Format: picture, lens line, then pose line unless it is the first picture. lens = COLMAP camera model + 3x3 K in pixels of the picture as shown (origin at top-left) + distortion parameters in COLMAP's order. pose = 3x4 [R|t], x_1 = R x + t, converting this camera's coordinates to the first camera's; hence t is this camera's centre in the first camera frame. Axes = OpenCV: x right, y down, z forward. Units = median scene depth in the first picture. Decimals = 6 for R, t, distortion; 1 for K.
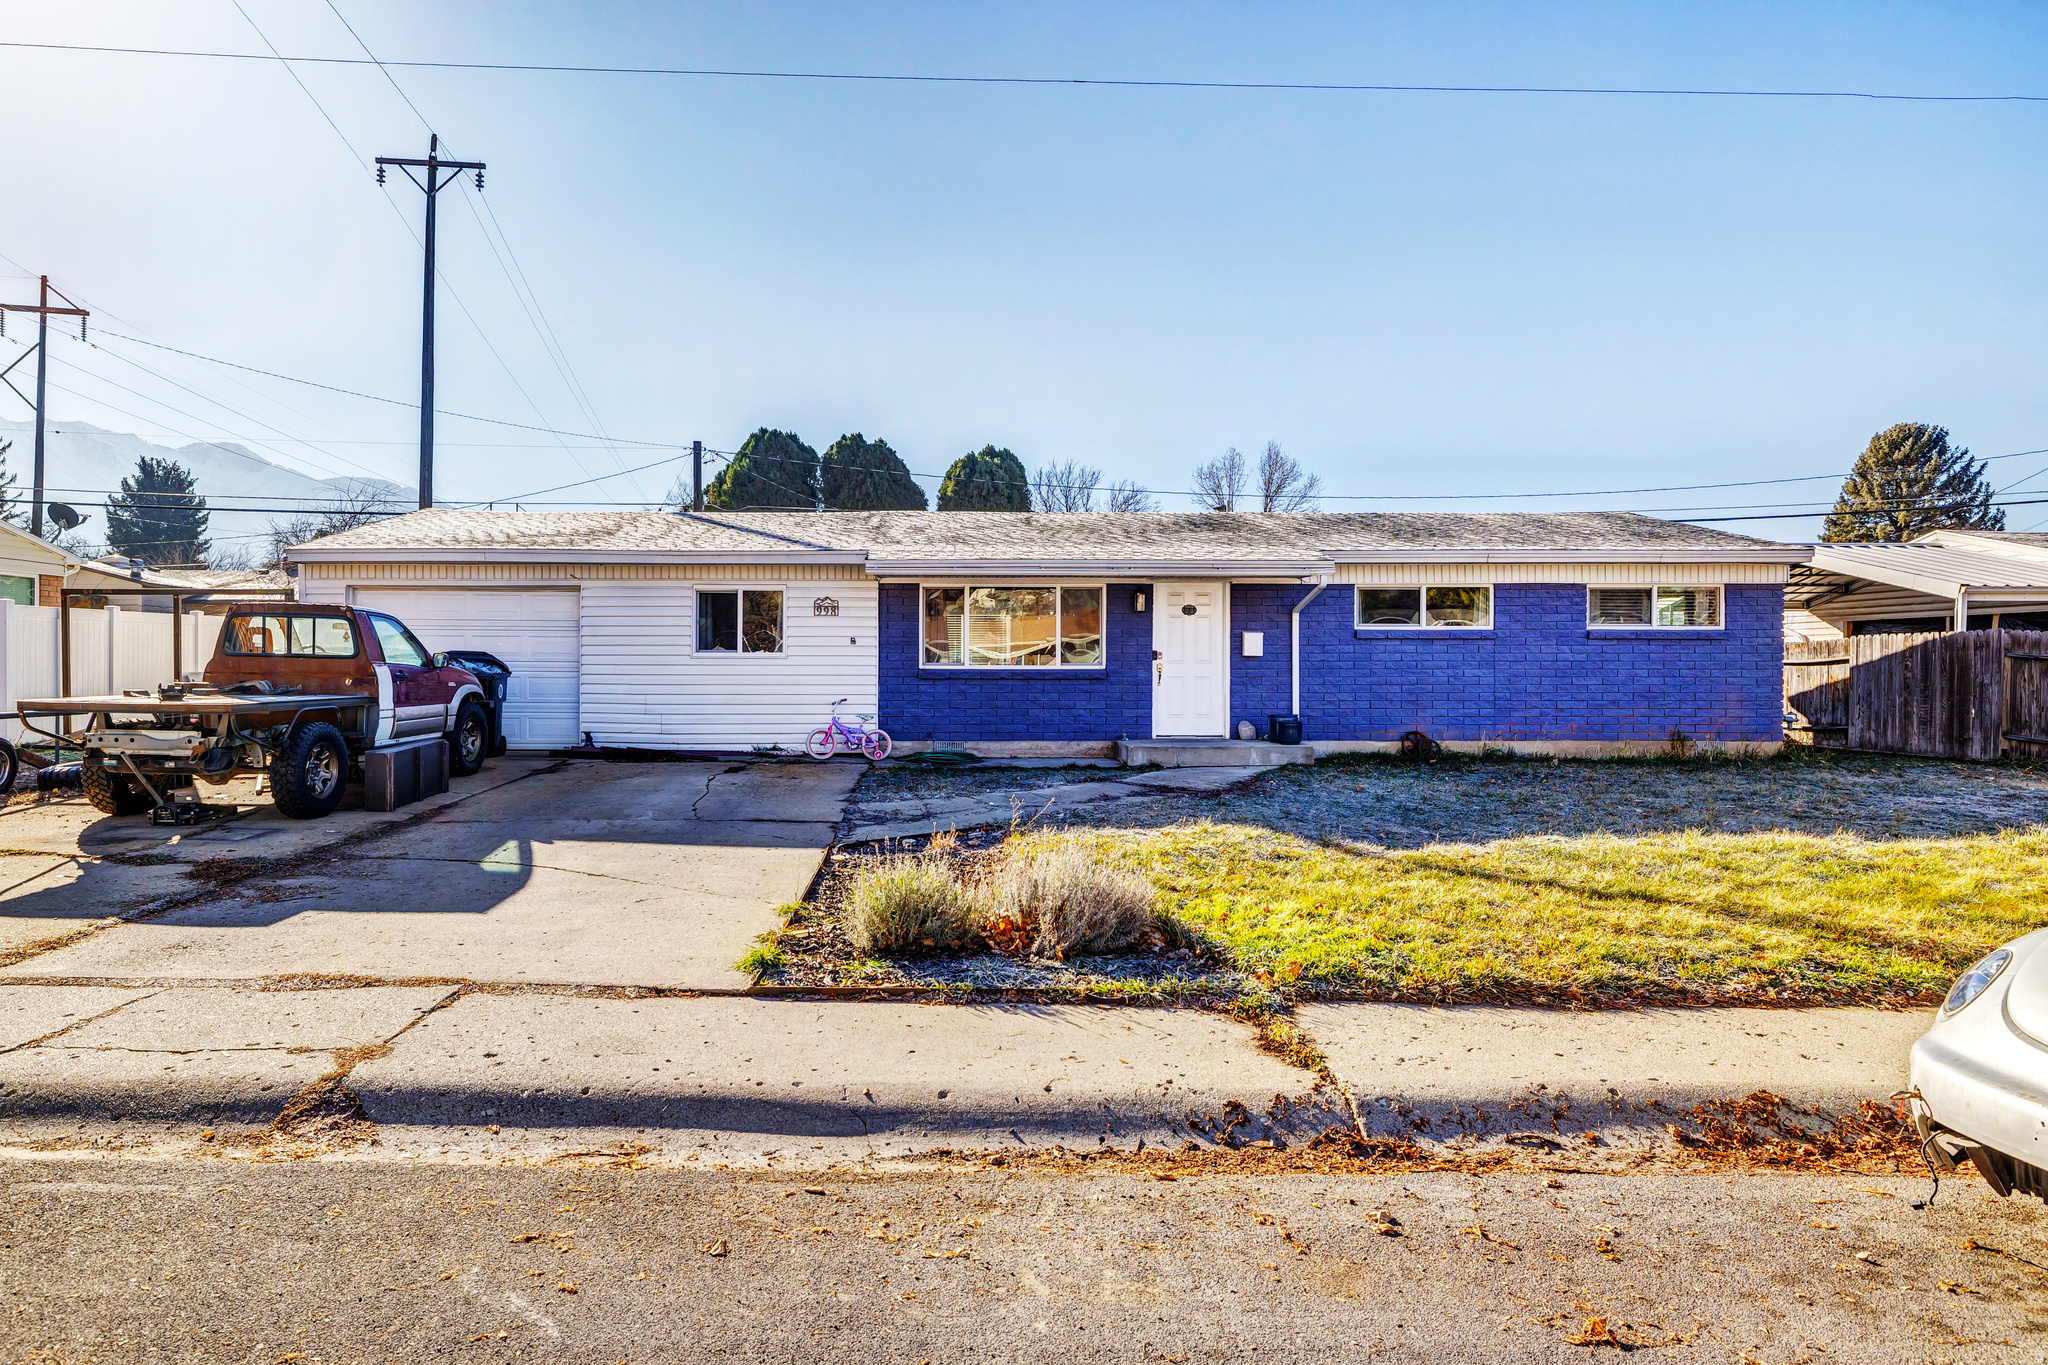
lens RADIAL K [[1160.3, 0, 1024.0], [0, 1160.3, 682.5], [0, 0, 1]] dist [0.003384, 0.000532]
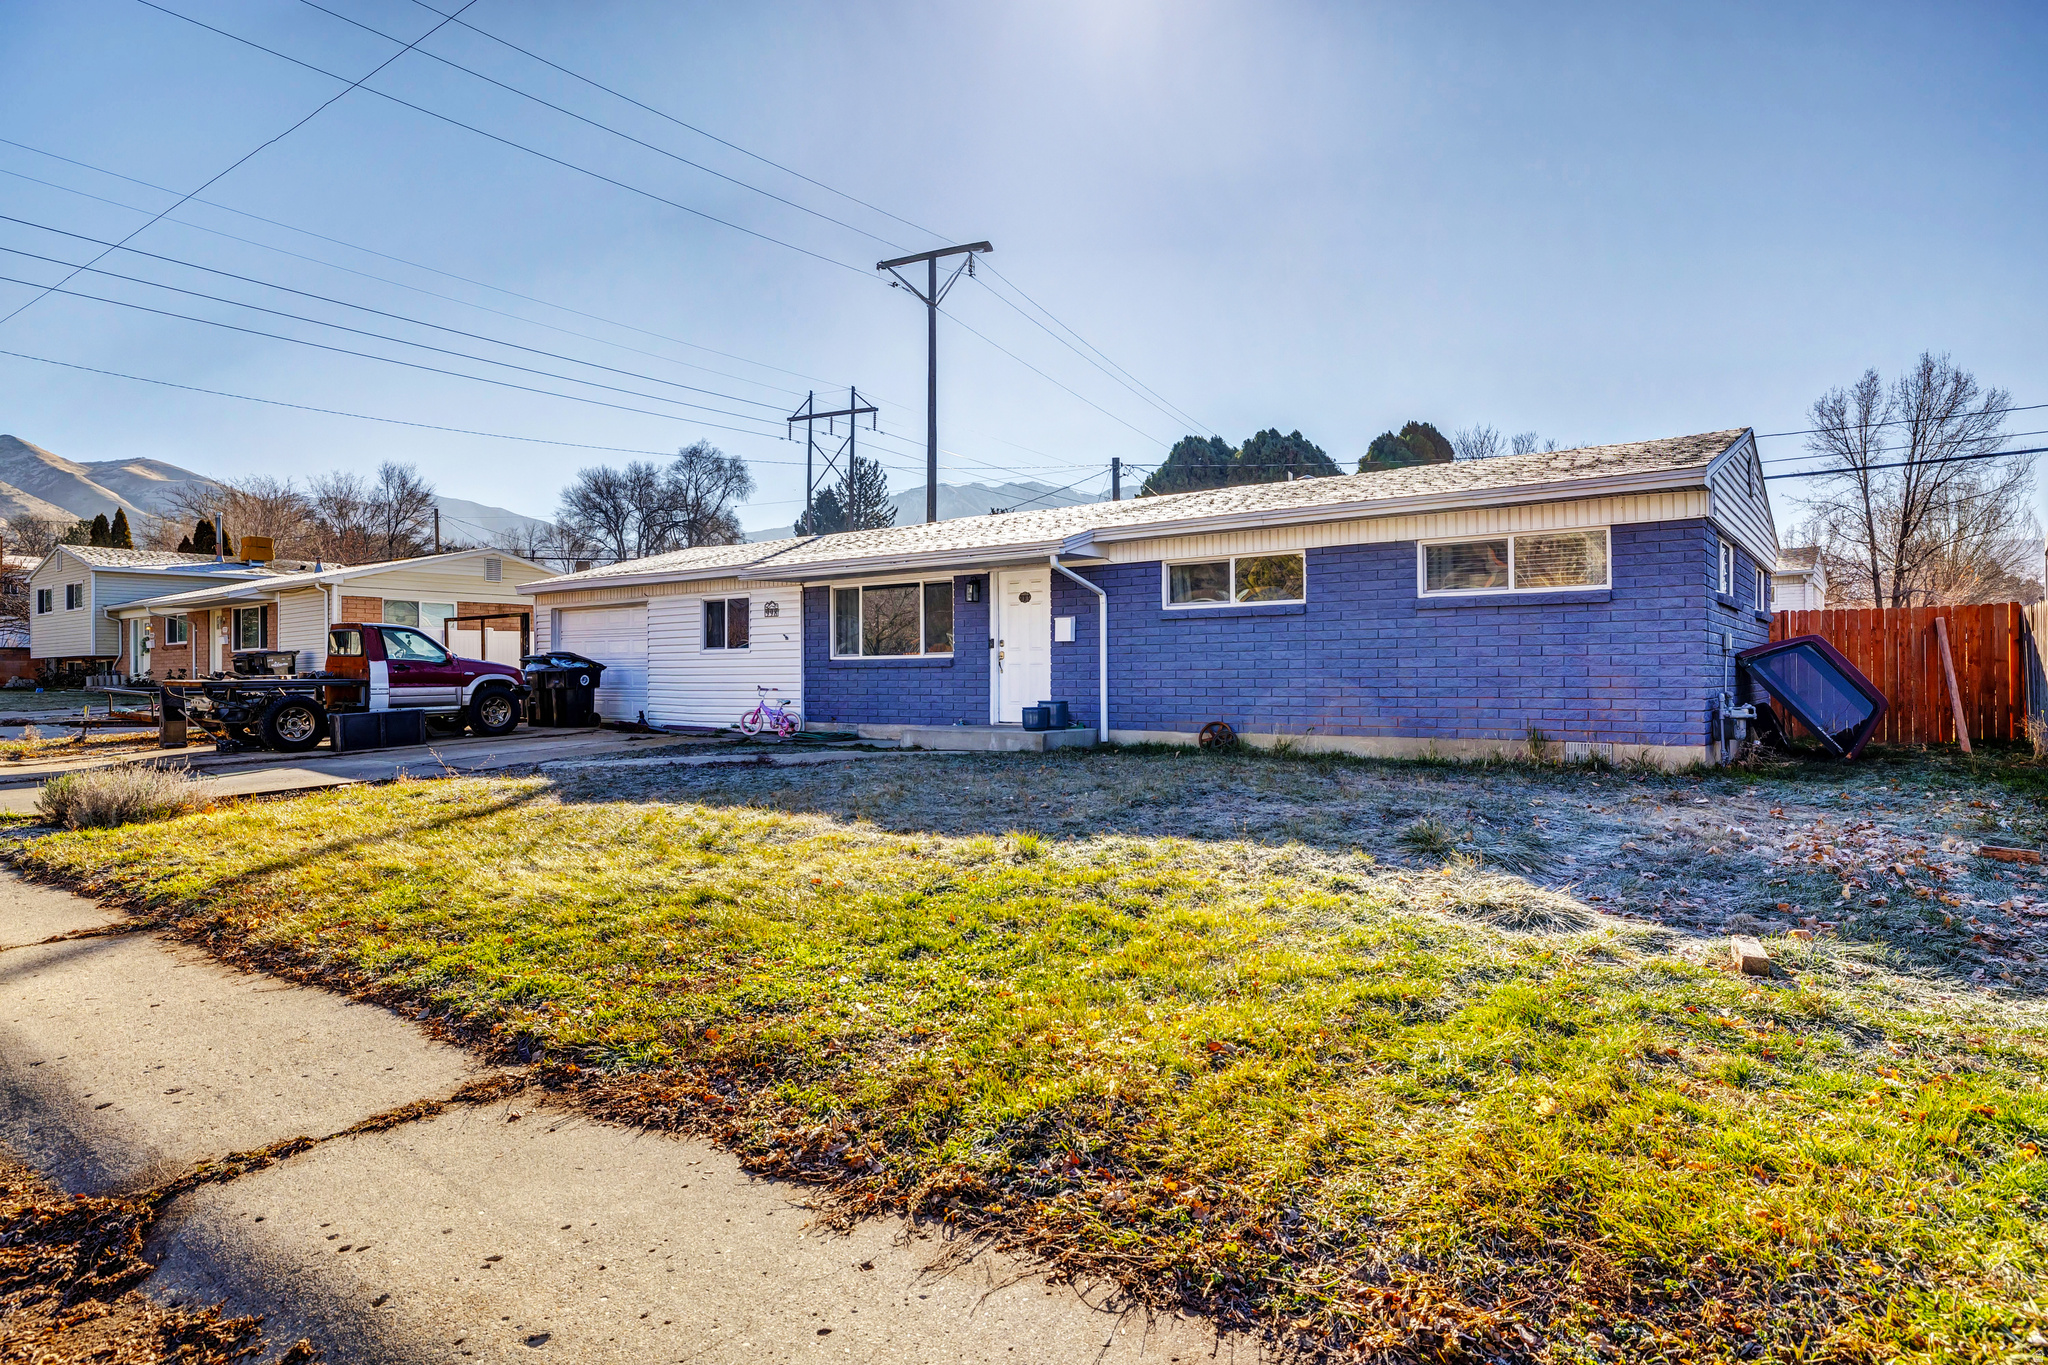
lens RADIAL K [[1160.3, 0, 1024.0], [0, 1160.3, 682.5], [0, 0, 1]] dist [0.003384, 0.000532]
pose [[0.791060, -0.003080, -0.611730, 0.761658], [0.001843, 0.999995, -0.002651, 0.013939], [0.611735, 0.000969, 0.791062, 0.207151]]
